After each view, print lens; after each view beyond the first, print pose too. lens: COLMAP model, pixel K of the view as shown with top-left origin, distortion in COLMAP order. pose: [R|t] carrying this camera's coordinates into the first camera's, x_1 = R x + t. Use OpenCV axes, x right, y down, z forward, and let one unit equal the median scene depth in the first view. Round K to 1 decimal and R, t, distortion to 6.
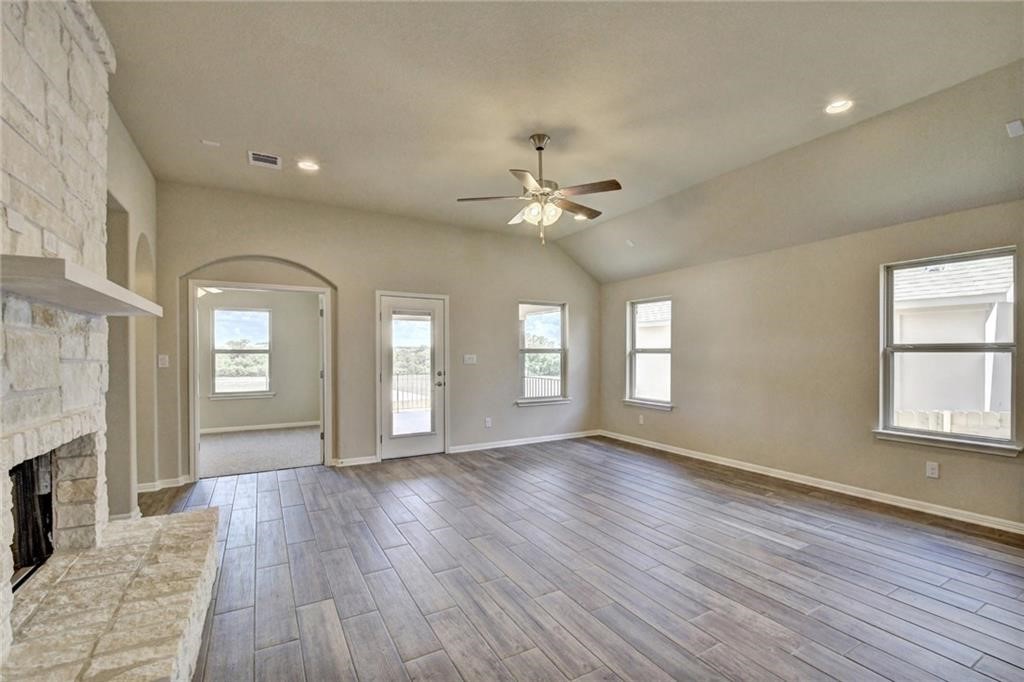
lens RADIAL K [[452.6, 0, 528.4], [0, 452.6, 353.8], [0, 0, 1]] dist [0.027035, -0.000129]
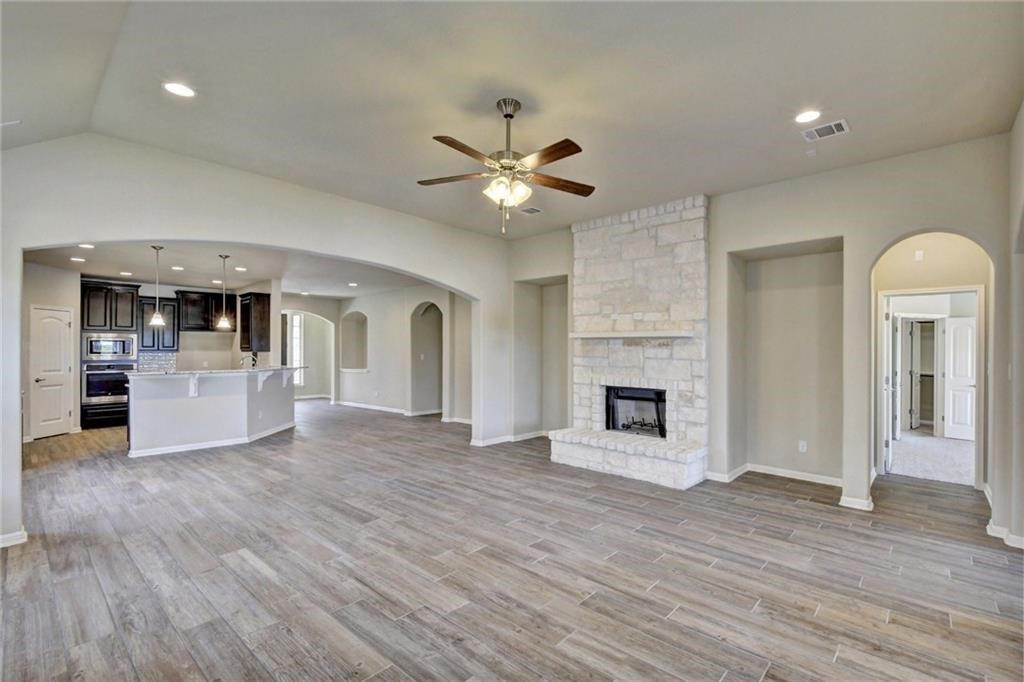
lens RADIAL K [[474.3, 0, 515.4], [0, 474.3, 355.0], [0, 0, 1]] dist [0.052735, -0.000378]
pose [[-0.957397, -0.002162, -0.288767, 0.181501], [-0.004598, 0.999959, 0.007761, -0.005662], [0.288739, 0.008758, -0.957368, 1.226201]]
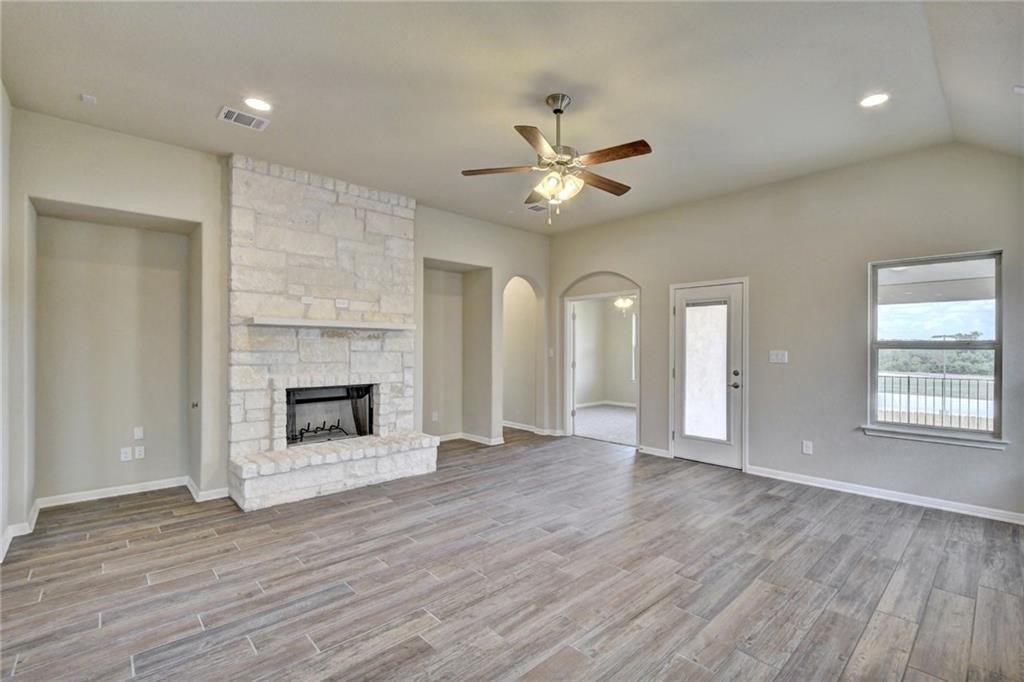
lens RADIAL K [[463.0, 0, 571.9], [0, 463.0, 345.1], [0, 0, 1]] dist [0.021807, -0.000372]
pose [[0.276304, -0.000072, -0.961070, 0.581883], [-0.005211, 0.999985, -0.001573, -0.005003], [0.961056, 0.005443, 0.276300, 0.512758]]
